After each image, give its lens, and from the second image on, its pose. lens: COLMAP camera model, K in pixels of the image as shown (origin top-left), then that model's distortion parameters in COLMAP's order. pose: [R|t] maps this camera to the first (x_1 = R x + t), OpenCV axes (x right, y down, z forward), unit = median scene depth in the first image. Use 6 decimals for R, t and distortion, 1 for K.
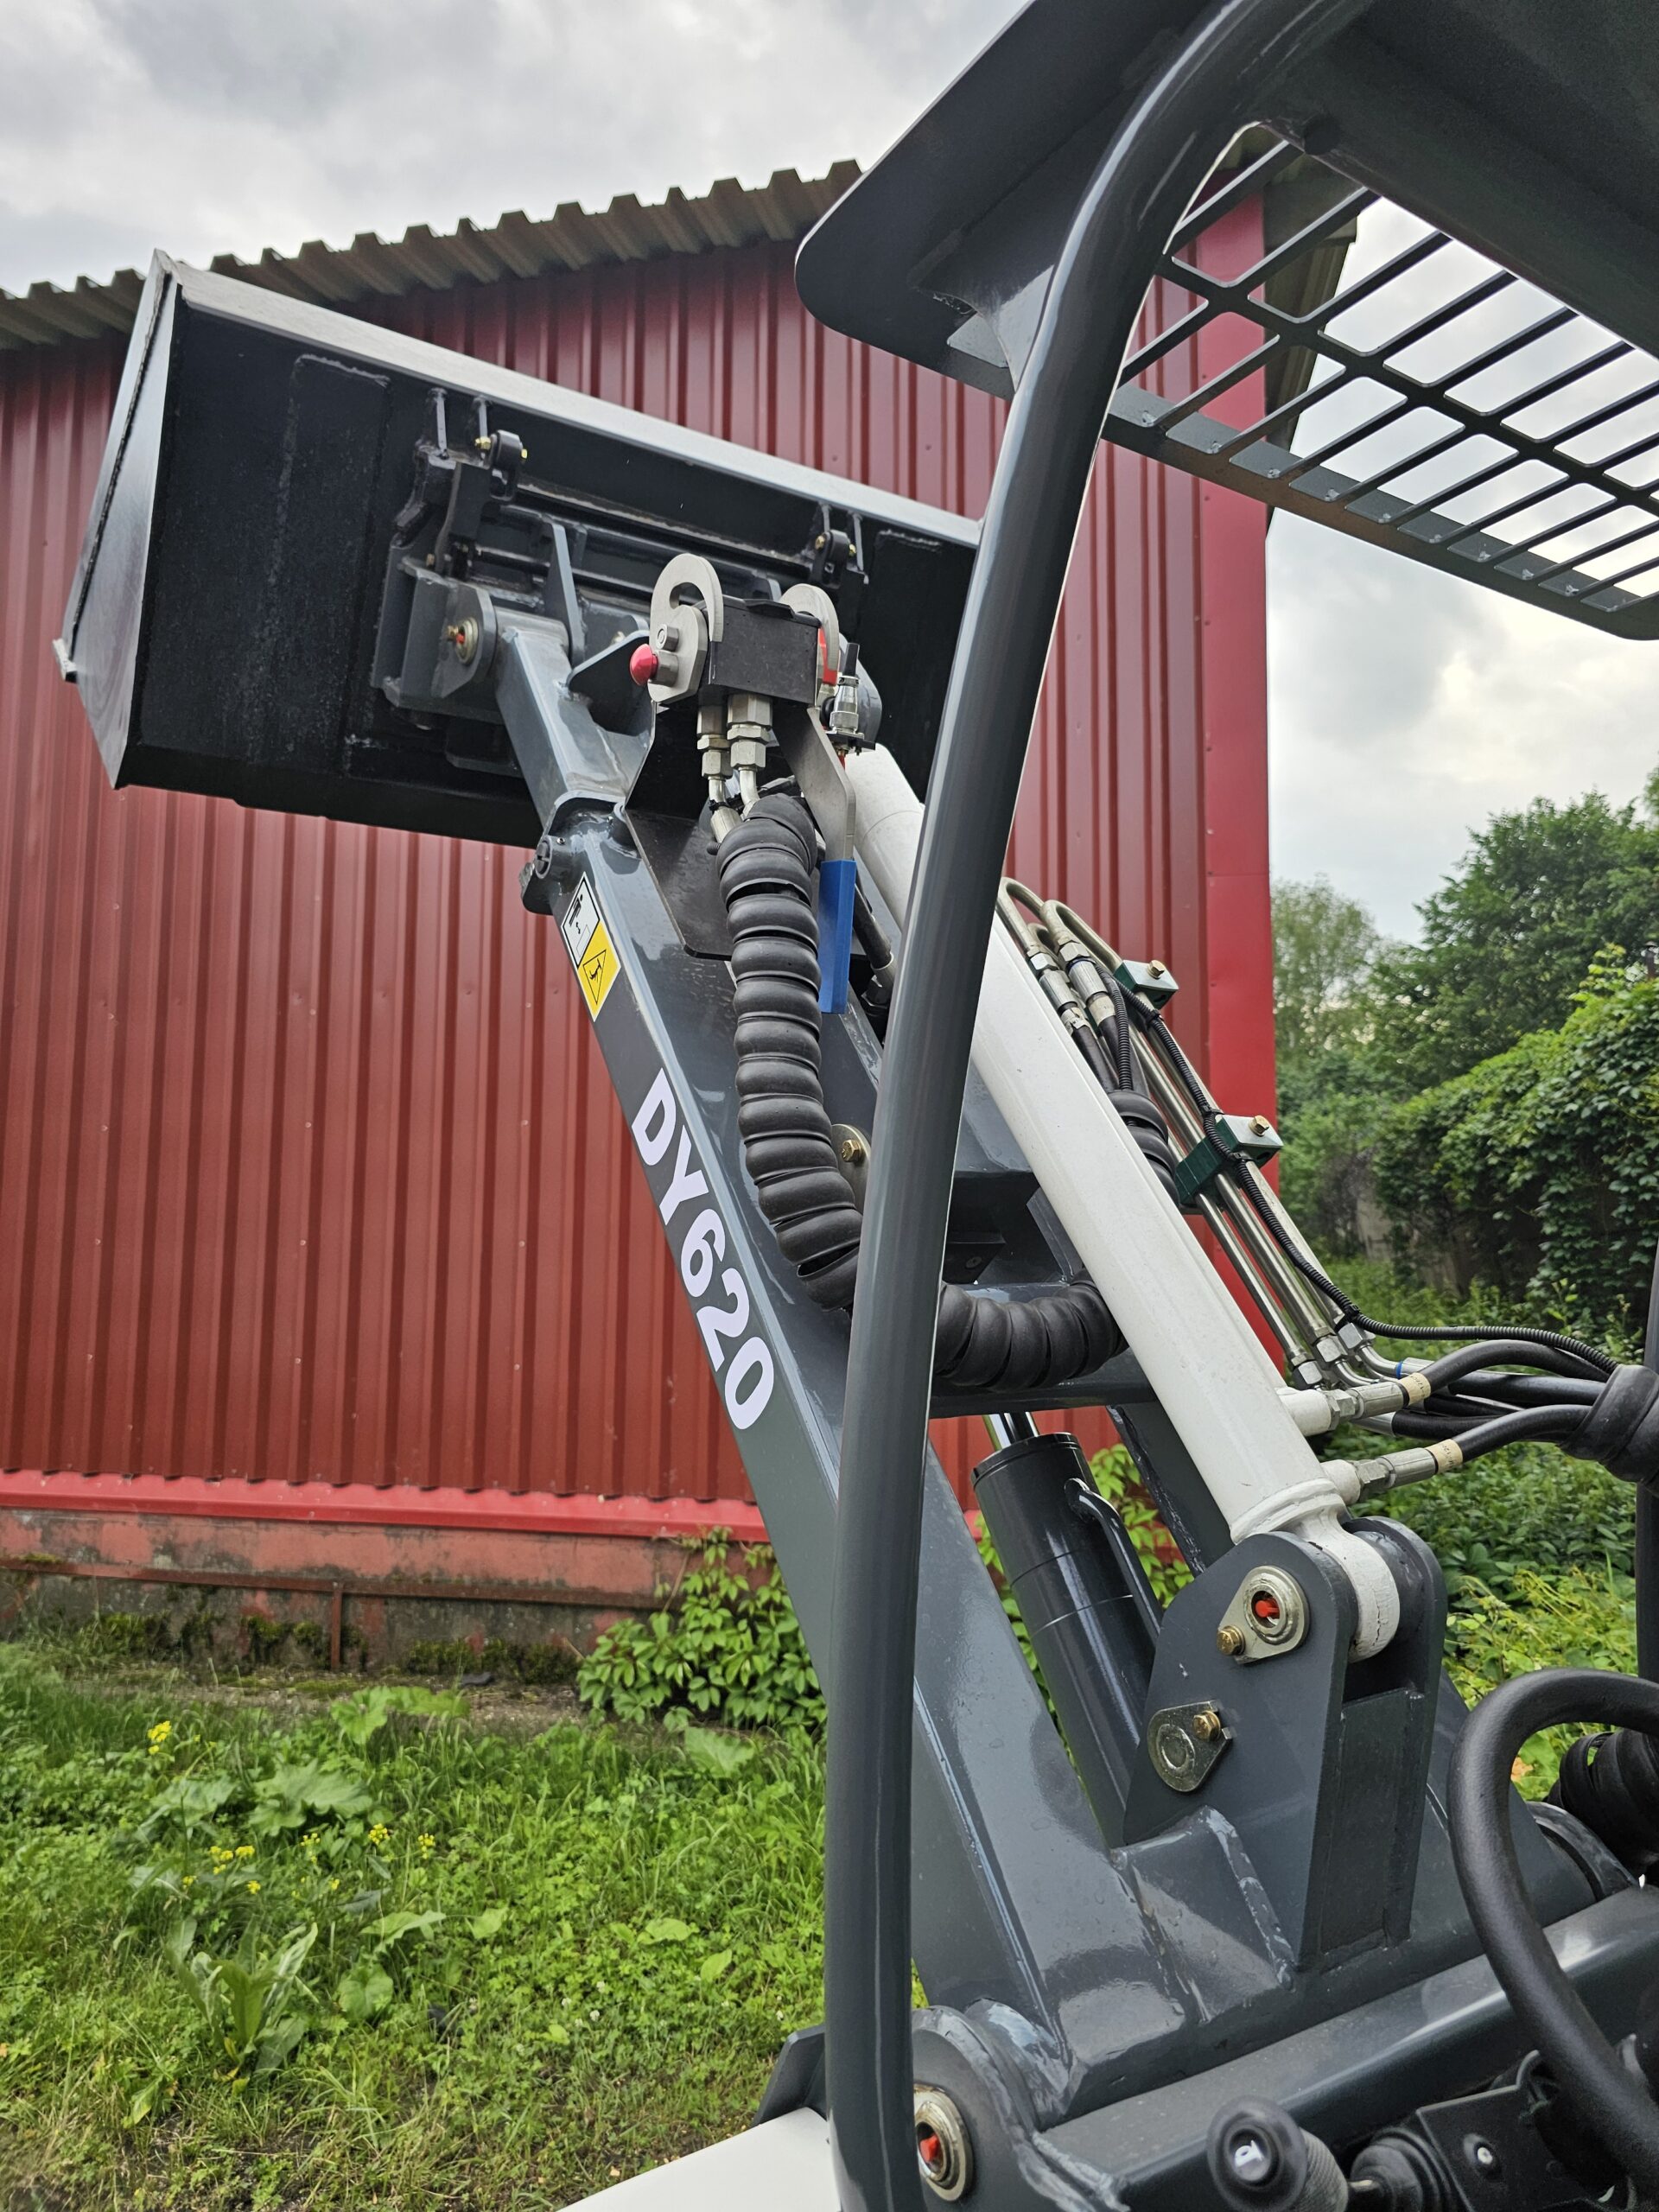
lens RADIAL K [[1481.3, 0, 834.7], [0, 1481.3, 1086.0], [0, 0, 1]] dist [0.039711, -0.040278]
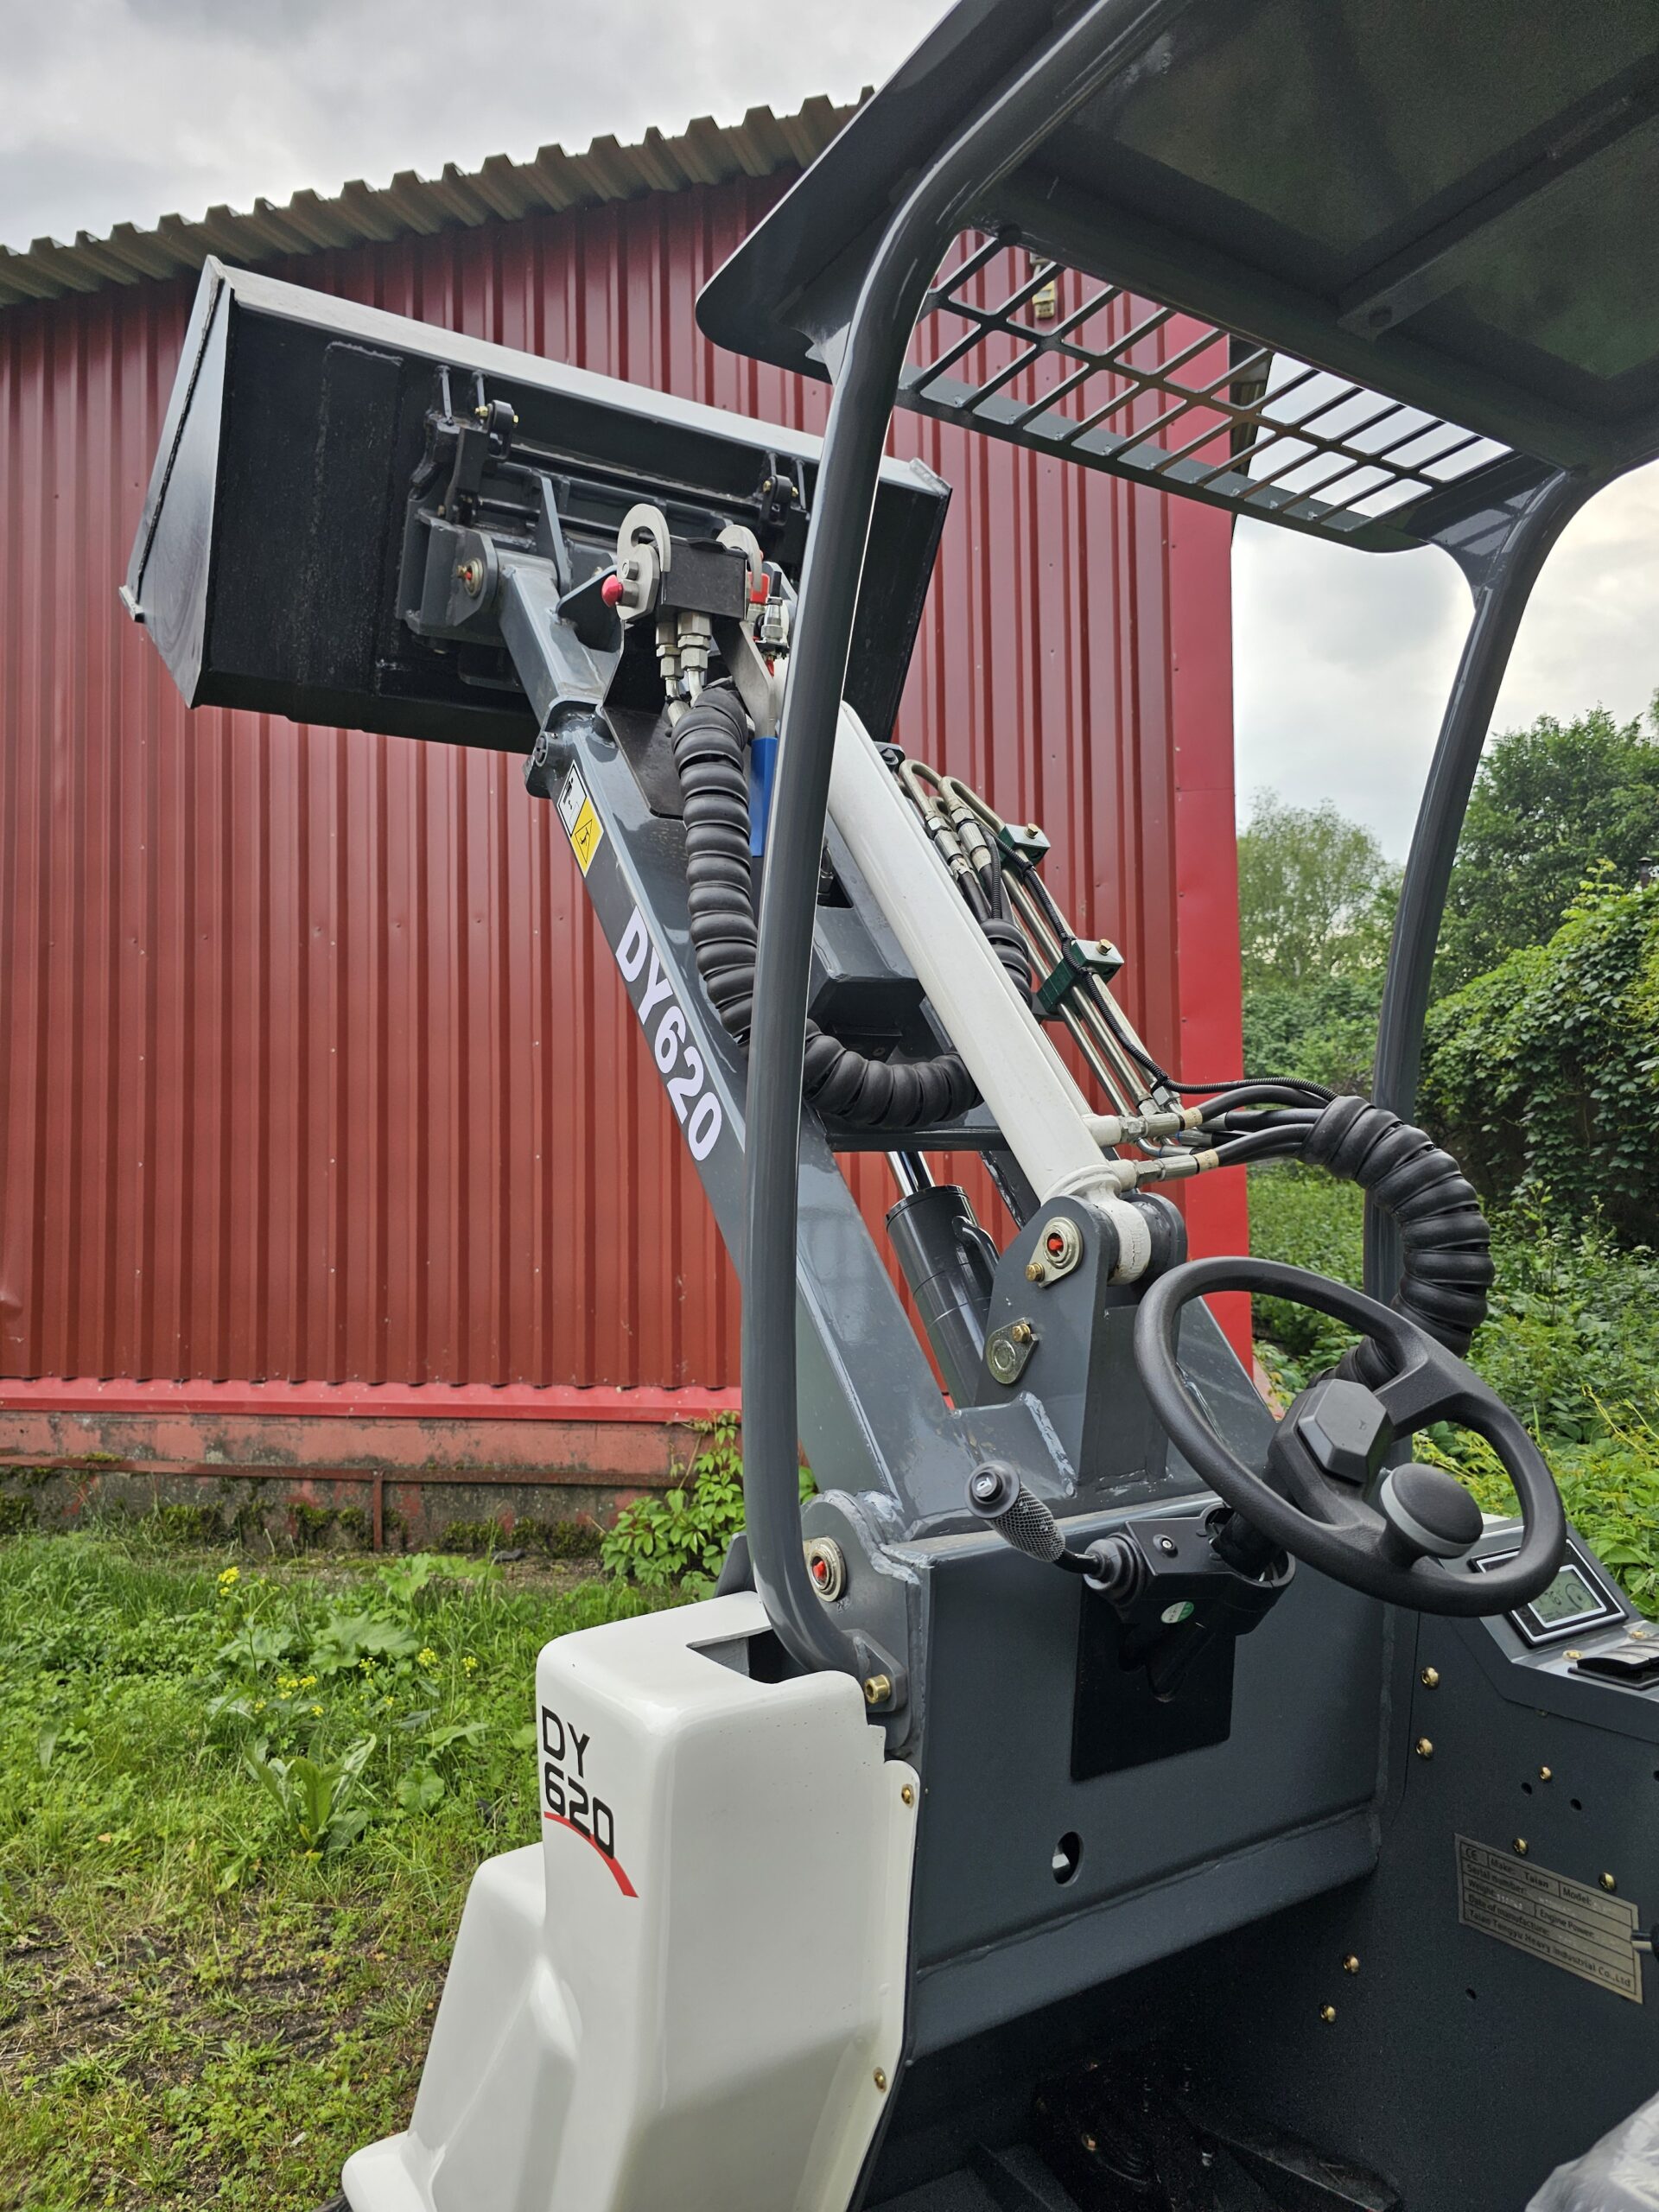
lens RADIAL K [[1478.4, 0, 829.5], [0, 1478.4, 1106.0], [0, 0, 1]] dist [0.048263, -0.049775]
pose [[0.999717, -0.020767, -0.011618, 0.016449], [0.021348, 0.998400, 0.052361, 0.025188], [0.010512, -0.052595, 0.998561, -0.079183]]
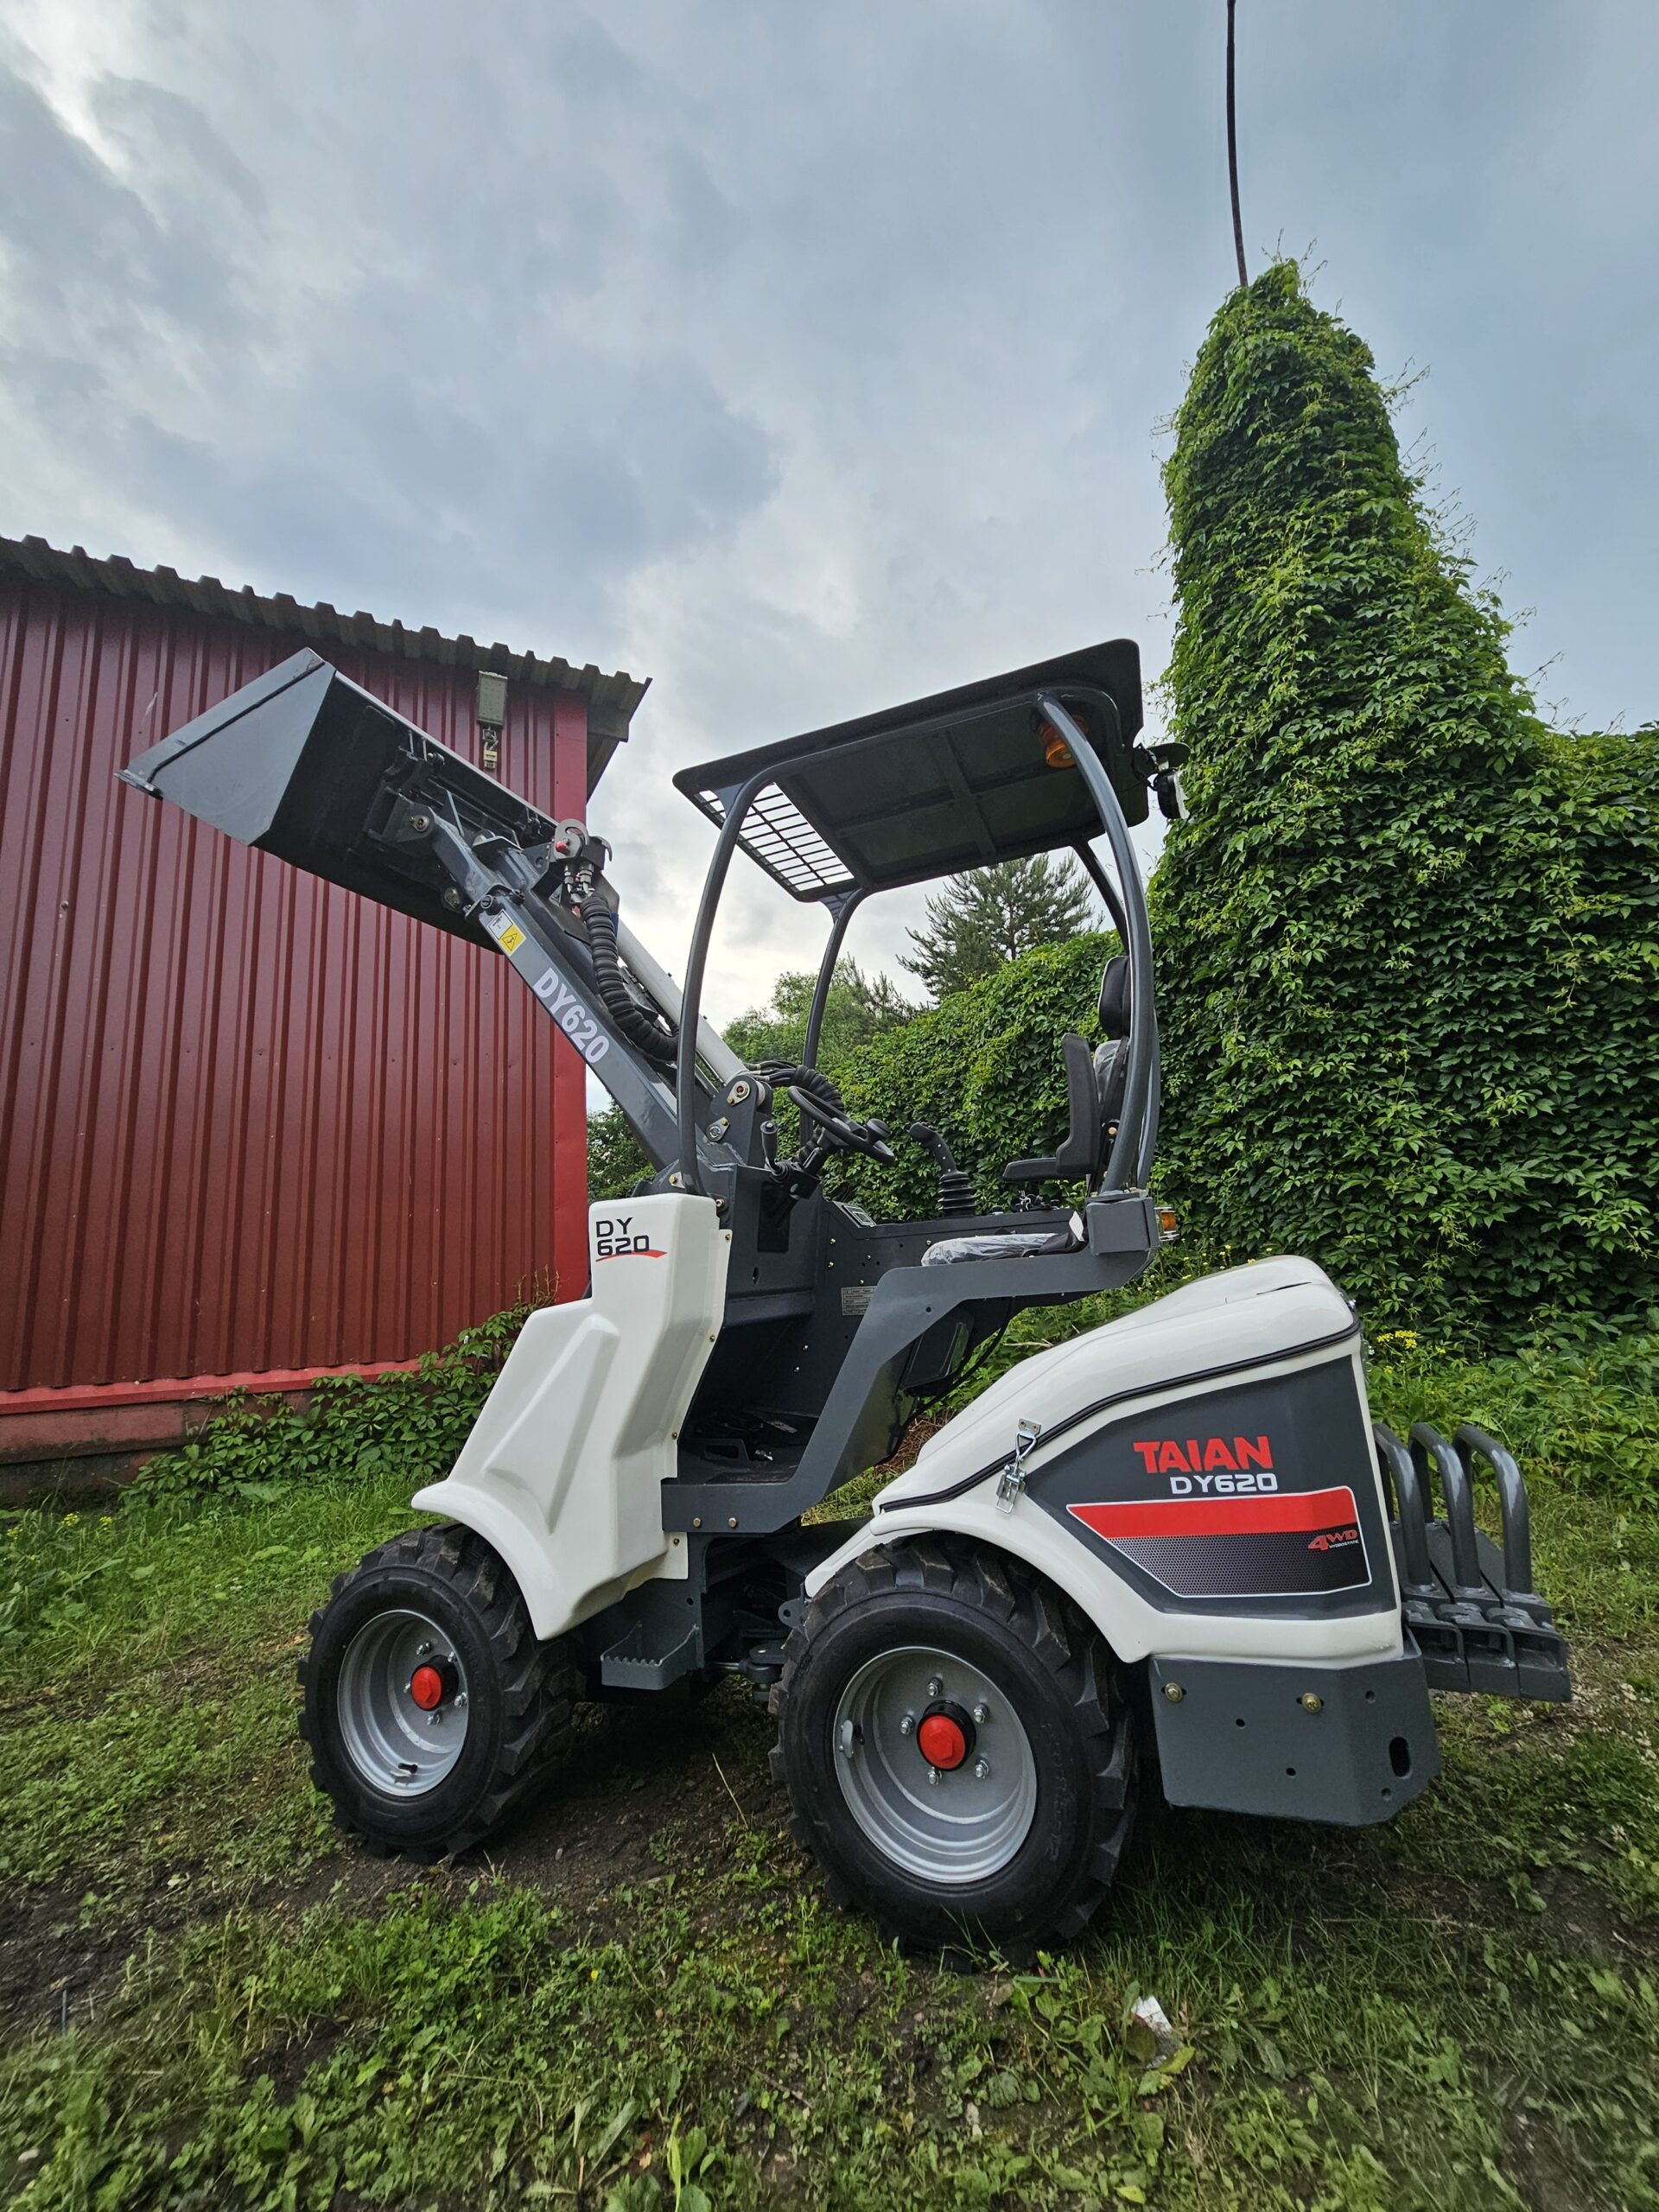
lens RADIAL K [[902.1, 0, 859.5], [0, 902.1, 1127.4], [0, 0, 1]] dist [-0.002103, -0.000229]
pose [[0.790605, 0.055150, 0.609837, -0.194096], [-0.001836, 0.996145, -0.087705, 0.128622], [-0.612323, 0.068220, 0.787659, -0.240065]]
